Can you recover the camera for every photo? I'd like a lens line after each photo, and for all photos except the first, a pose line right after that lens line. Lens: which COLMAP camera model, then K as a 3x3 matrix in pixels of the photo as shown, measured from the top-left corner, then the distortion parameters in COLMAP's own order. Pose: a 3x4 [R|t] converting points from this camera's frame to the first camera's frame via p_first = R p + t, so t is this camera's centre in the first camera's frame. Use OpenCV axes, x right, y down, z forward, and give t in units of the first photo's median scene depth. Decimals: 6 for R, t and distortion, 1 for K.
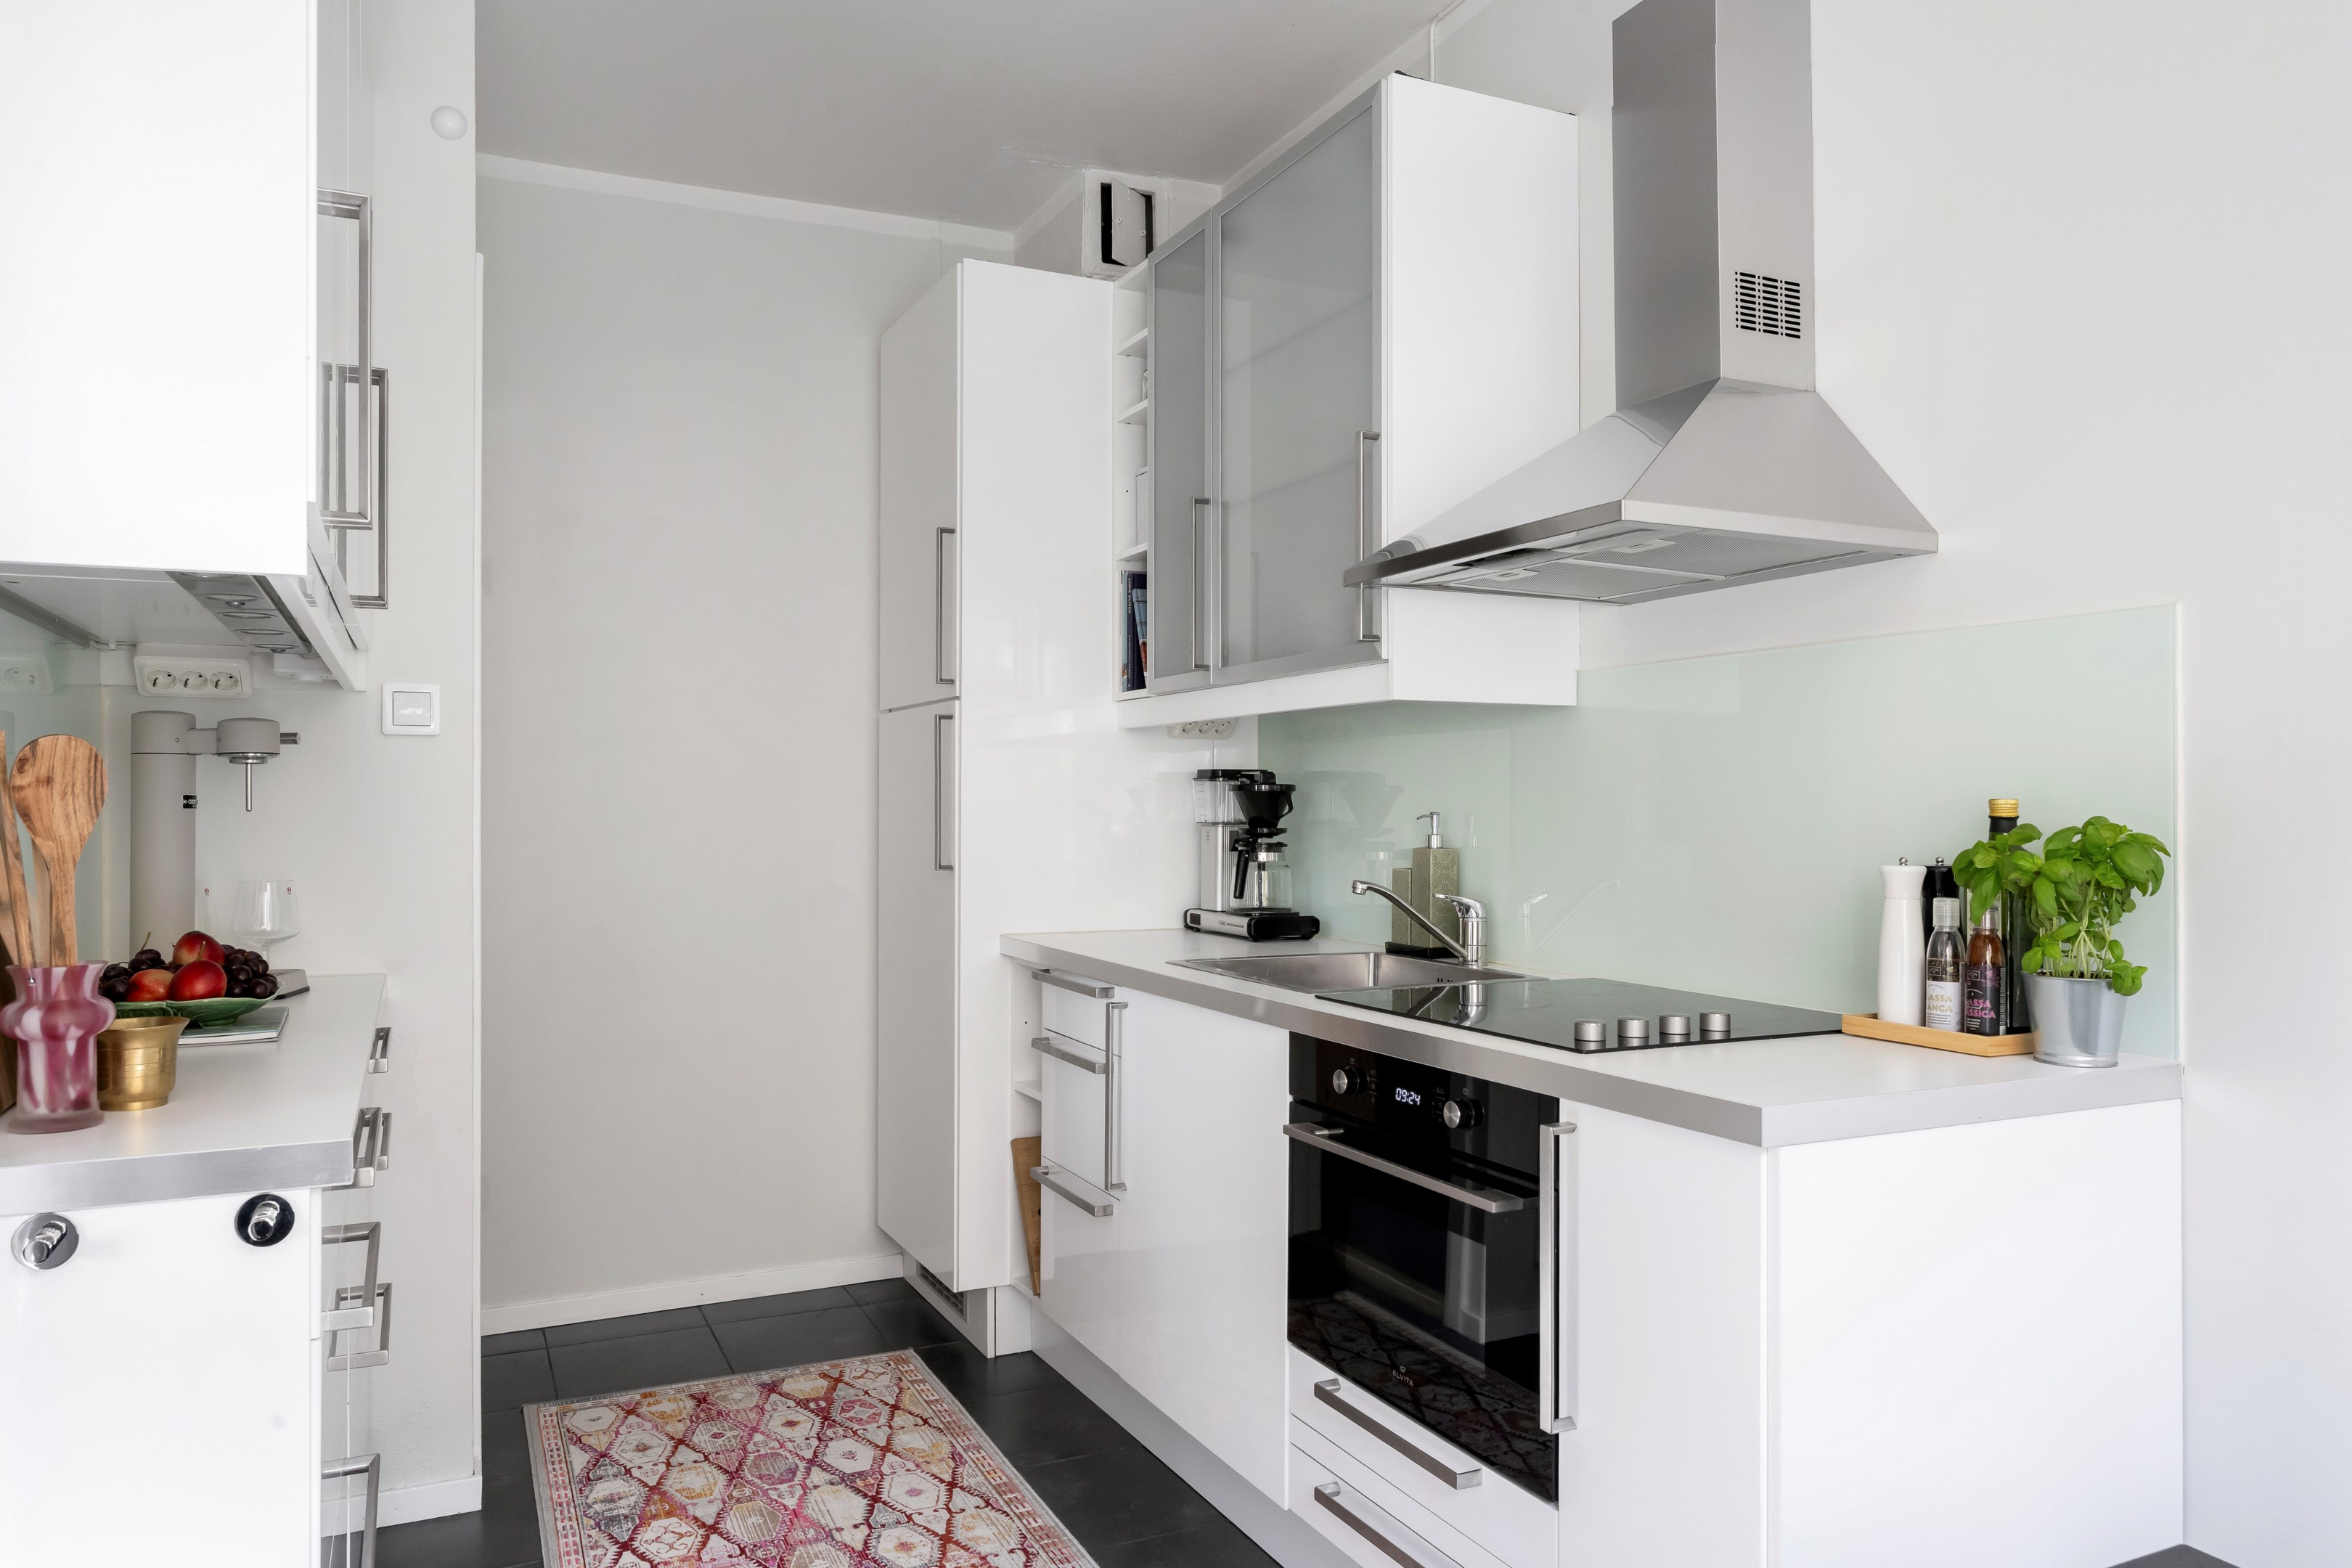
lens RADIAL K [[1577.8, 0, 1170.0], [0, 1577.8, 786.3], [0, 0, 1]] dist [-0.004507, -0.004195]
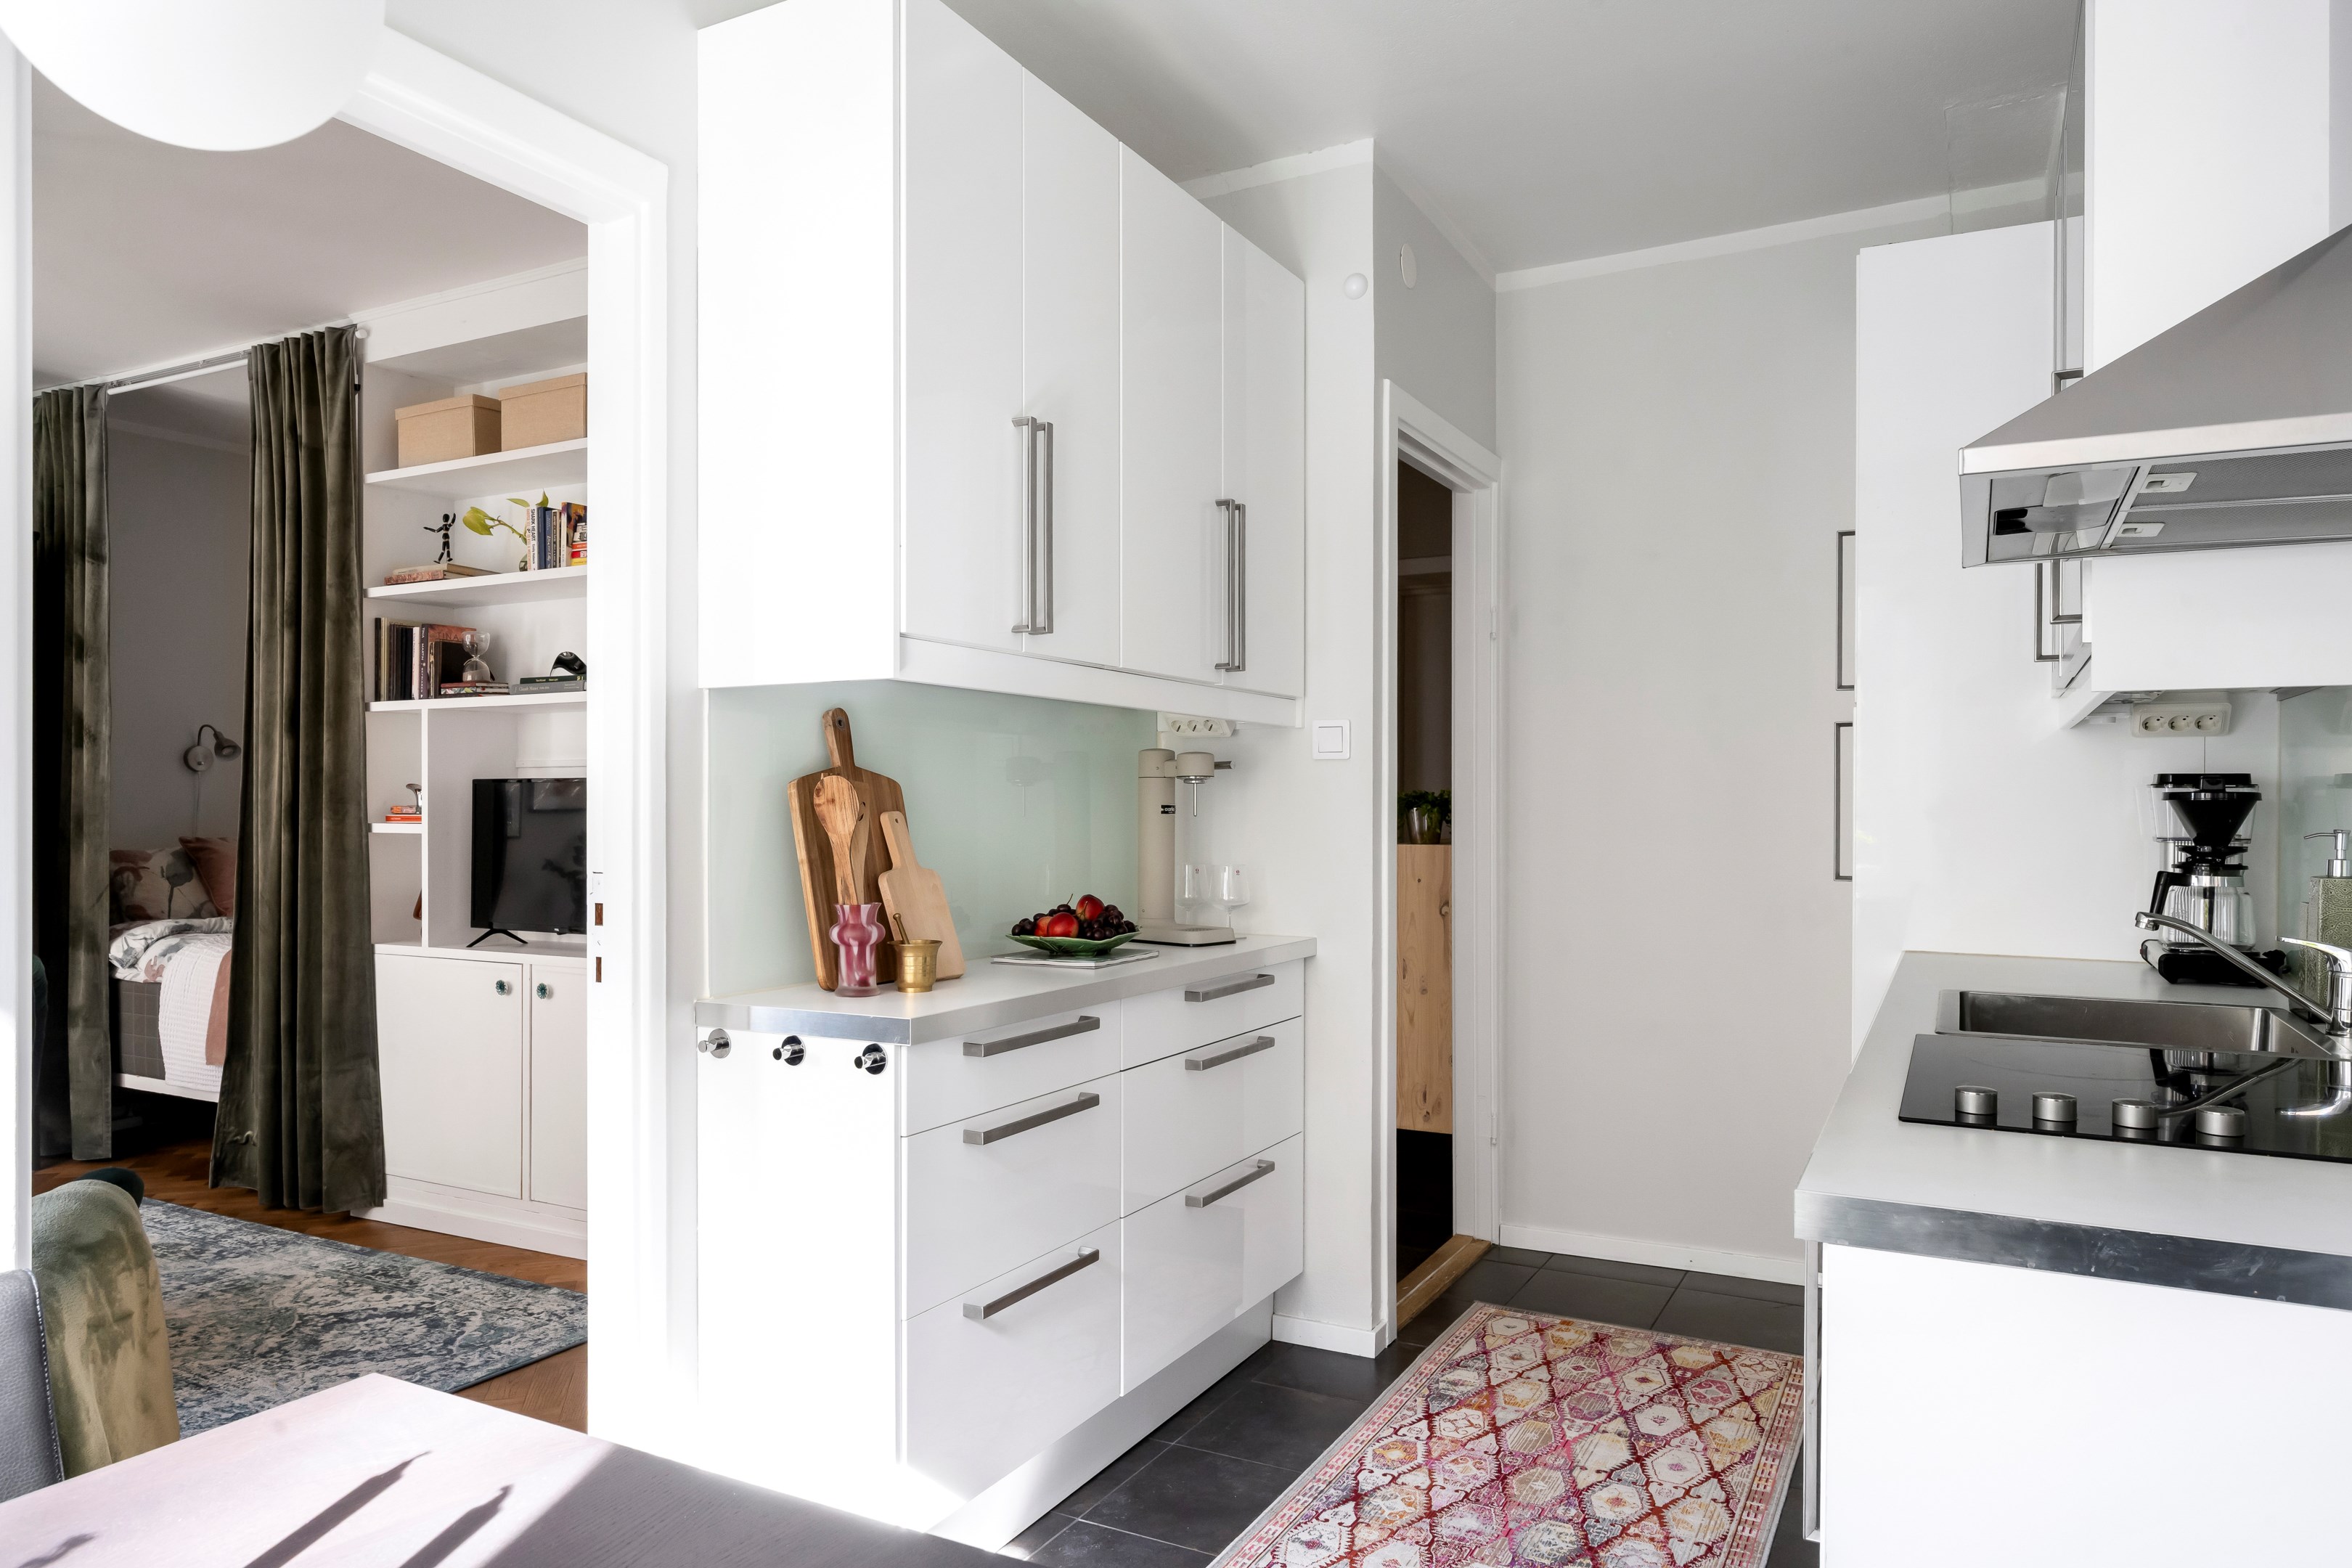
lens RADIAL K [[1491.6, 0, 1175.2], [0, 1491.6, 808.5], [0, 0, 1]] dist [-0.003778, 0.001405]
pose [[0.596681, 0.004744, -0.802465, 0.425125], [0.006534, 0.999921, 0.010770, -0.005370], [0.802452, -0.011670, 0.596602, 0.138314]]
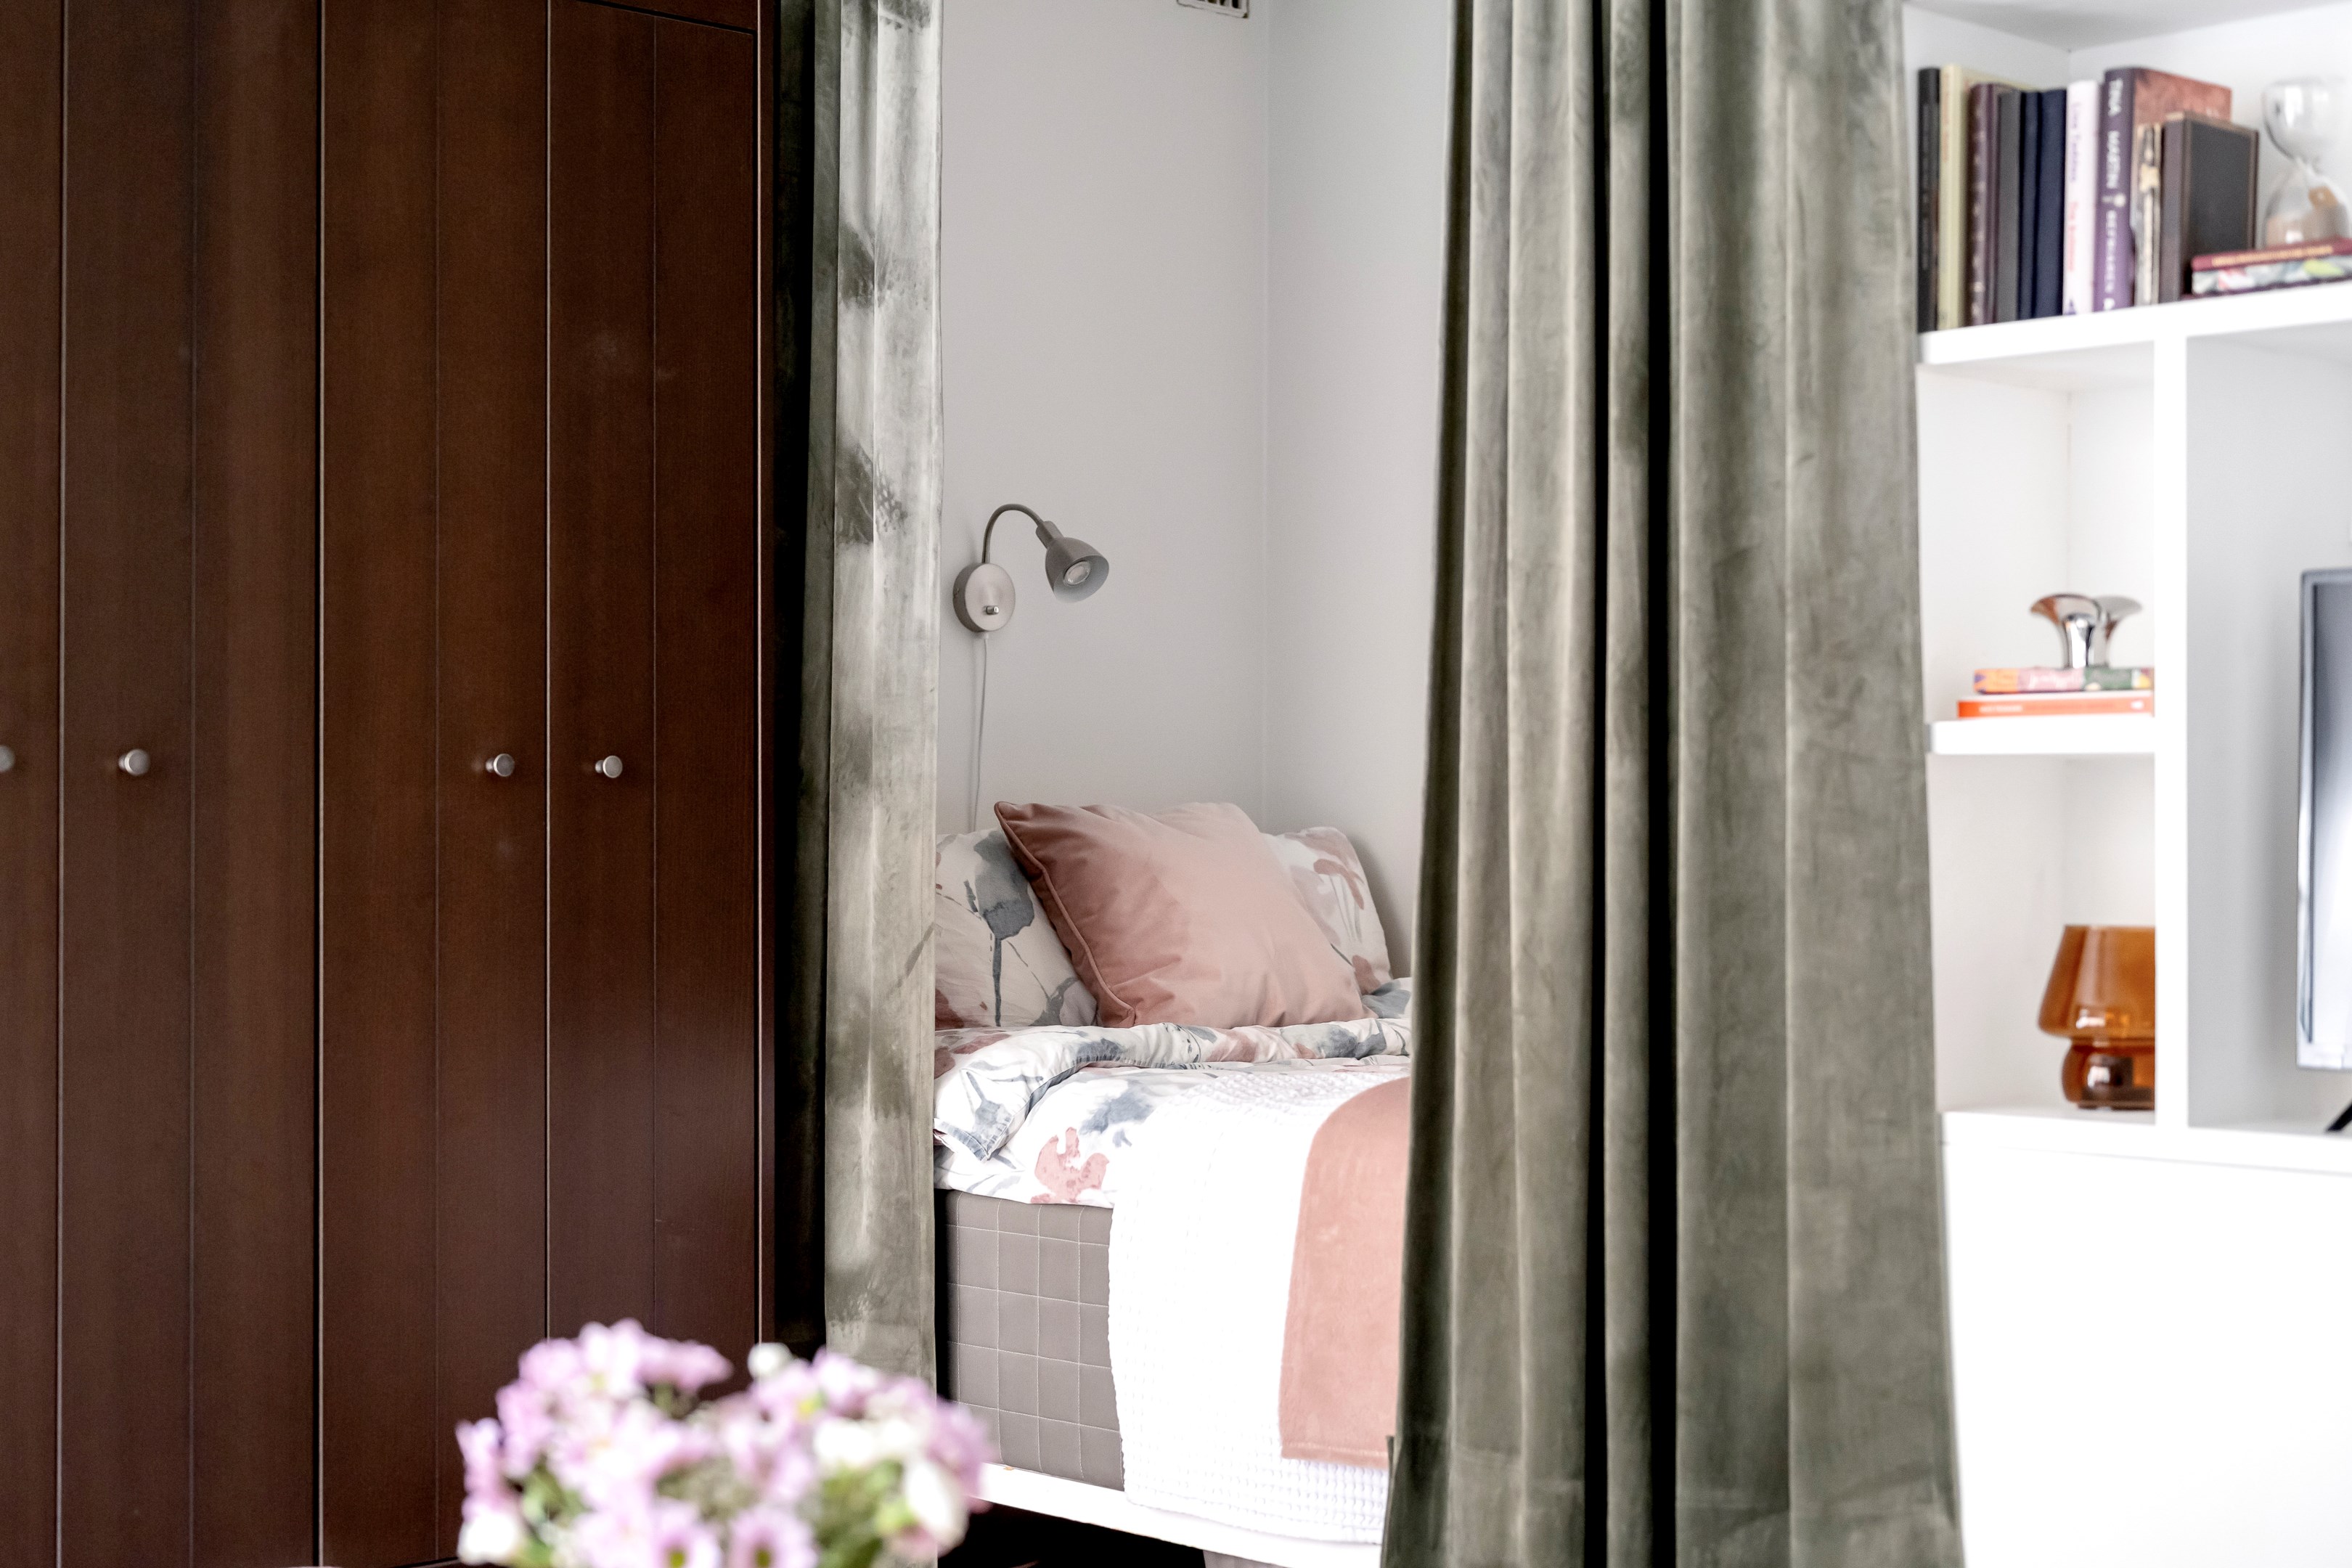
lens RADIAL K [[3414.1, 0, 1213.8], [0, 3414.1, 796.3], [0, 0, 1]] dist [-0.000735, 0.000000]
pose [[0.327342, -0.003077, -0.944901, -0.368207], [0.006401, 0.999979, -0.001039, 0.045521], [0.944884, -0.005709, 0.327354, -0.194228]]
